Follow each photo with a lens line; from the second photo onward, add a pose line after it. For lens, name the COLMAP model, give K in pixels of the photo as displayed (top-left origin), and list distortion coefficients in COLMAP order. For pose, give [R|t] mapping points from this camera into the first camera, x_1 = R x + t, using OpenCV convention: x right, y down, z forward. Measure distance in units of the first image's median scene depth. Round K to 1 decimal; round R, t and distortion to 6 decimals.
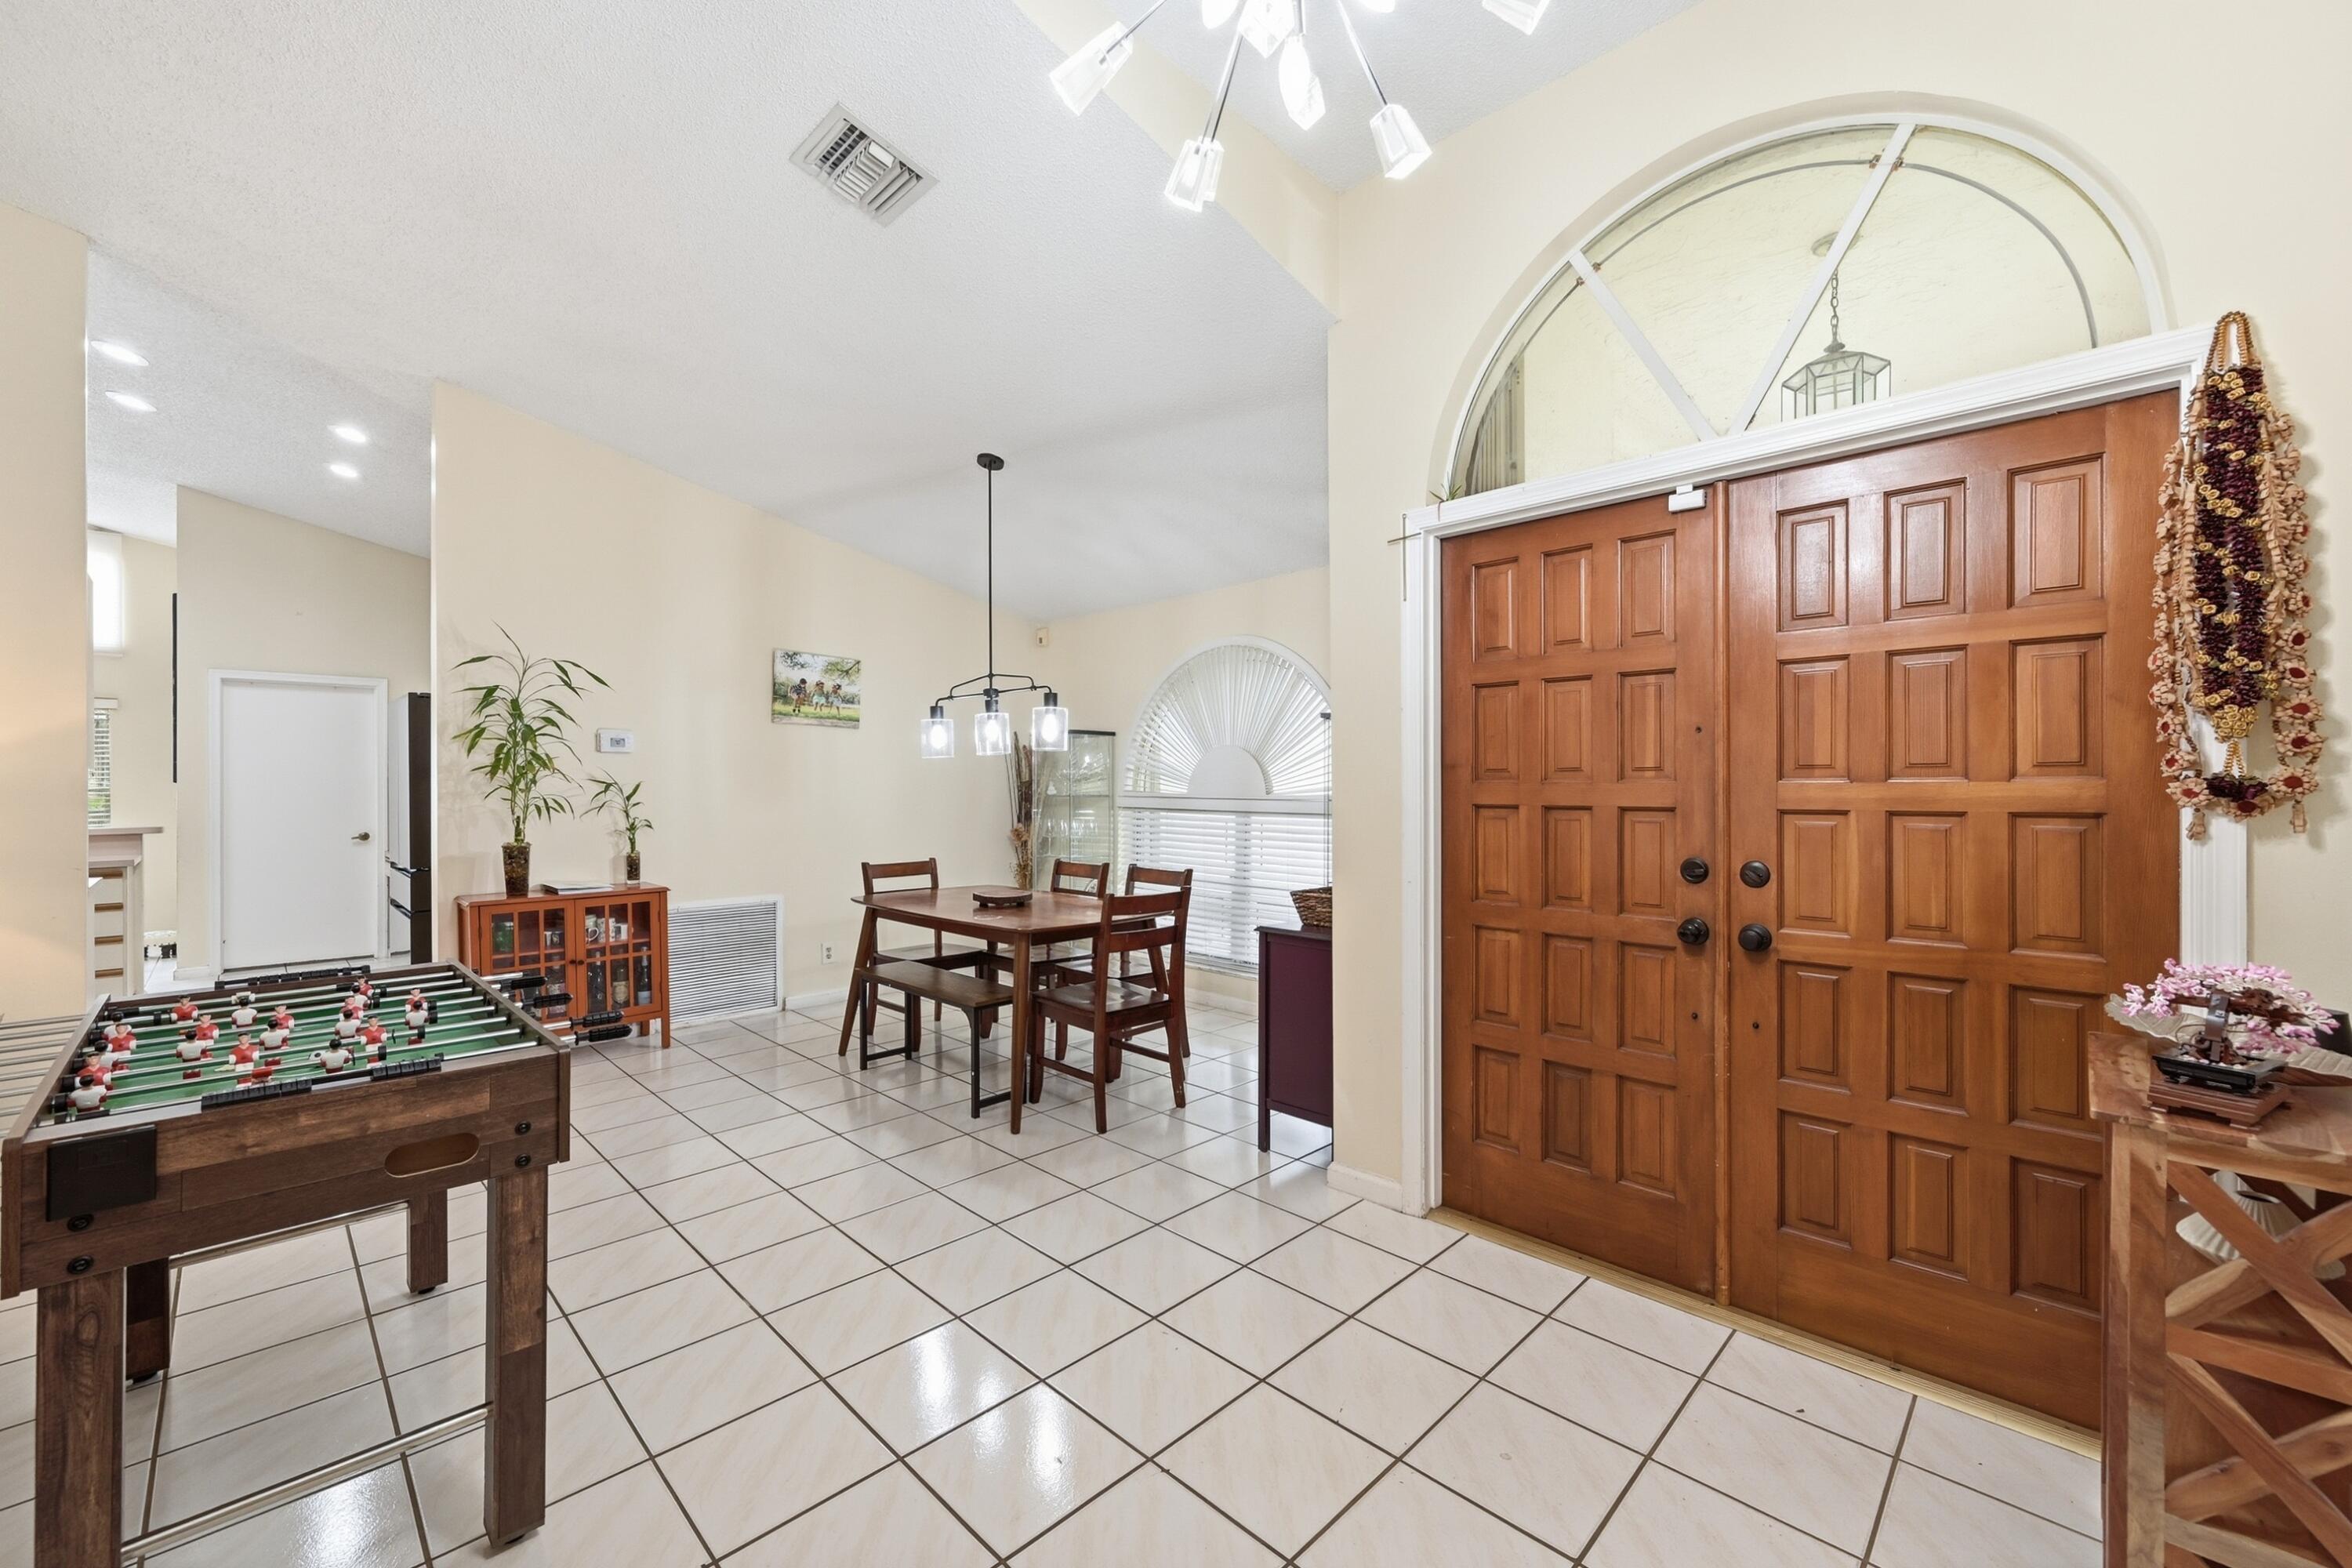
lens RADIAL K [[933.3, 0, 1177.2], [0, 933.3, 790.4], [0, 0, 1]] dist [-0.000548, -0.000058]
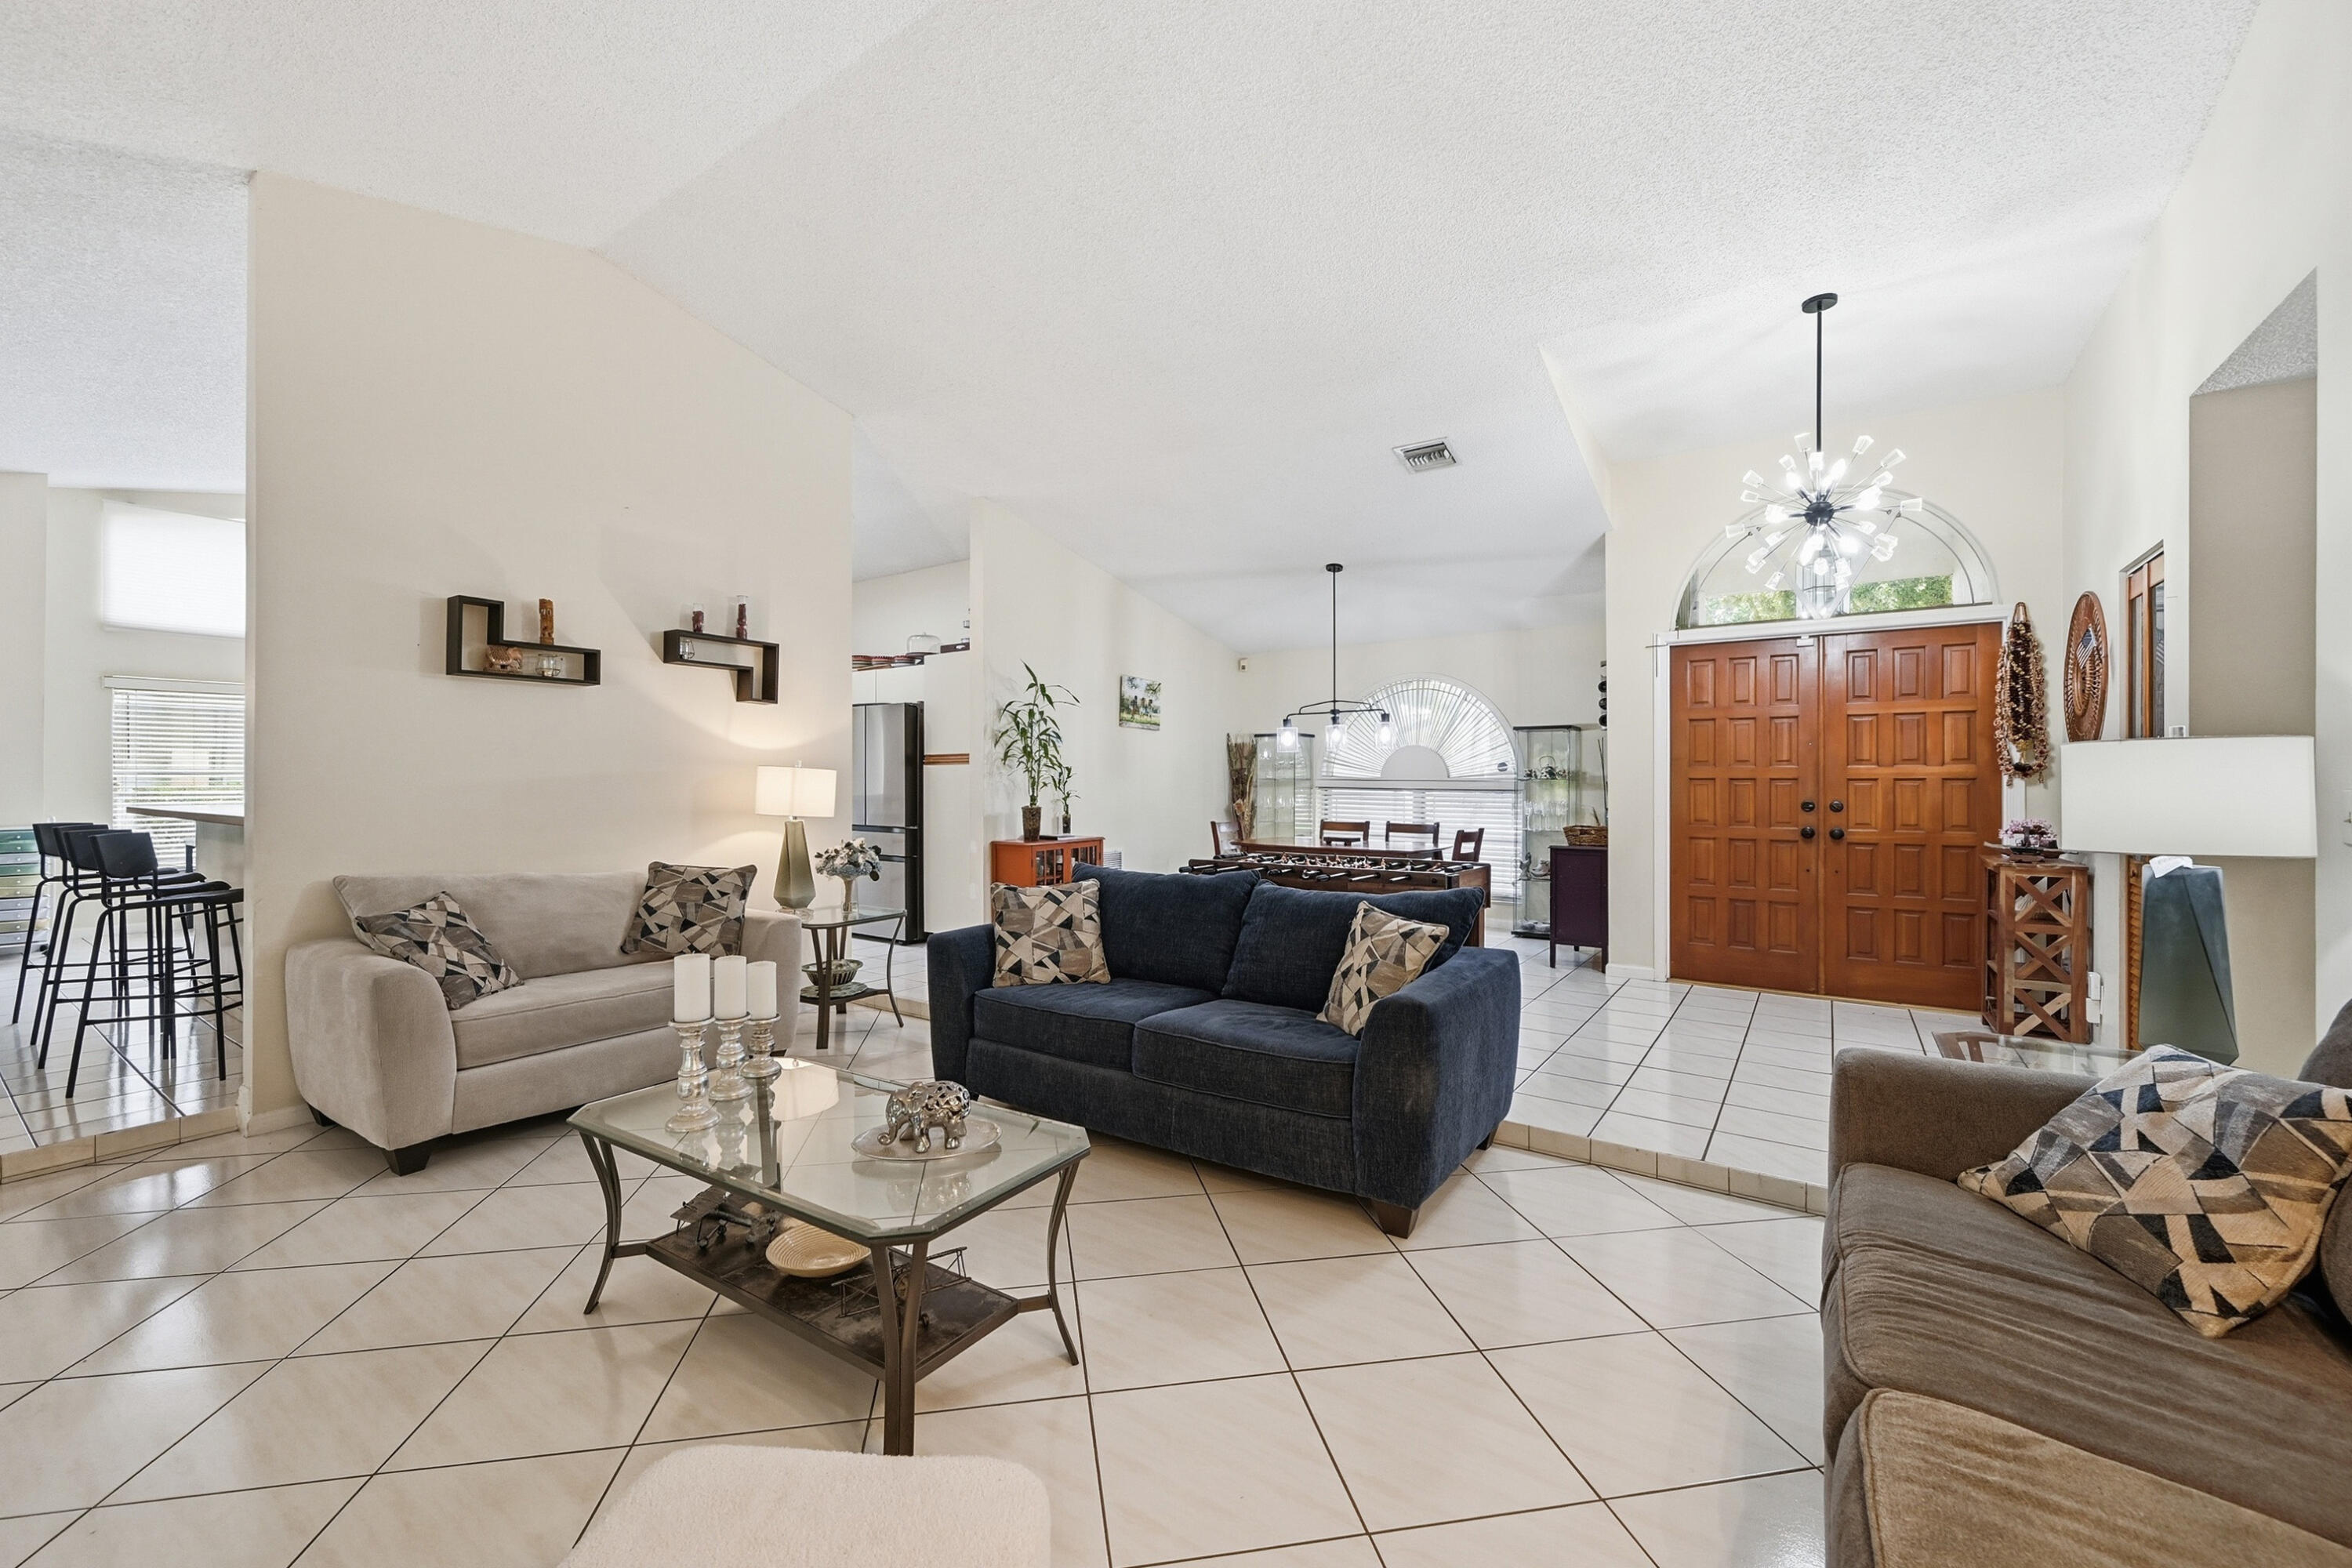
lens RADIAL K [[938.0, 0, 1176.0], [0, 938.0, 784.0], [0, 0, 1]] dist [0.001459, 0.000177]
pose [[0.984146, 0.005347, 0.177279, -1.426657], [-0.004623, 0.999979, -0.004495, 0.052411], [-0.177299, 0.003605, 0.984150, -1.017541]]
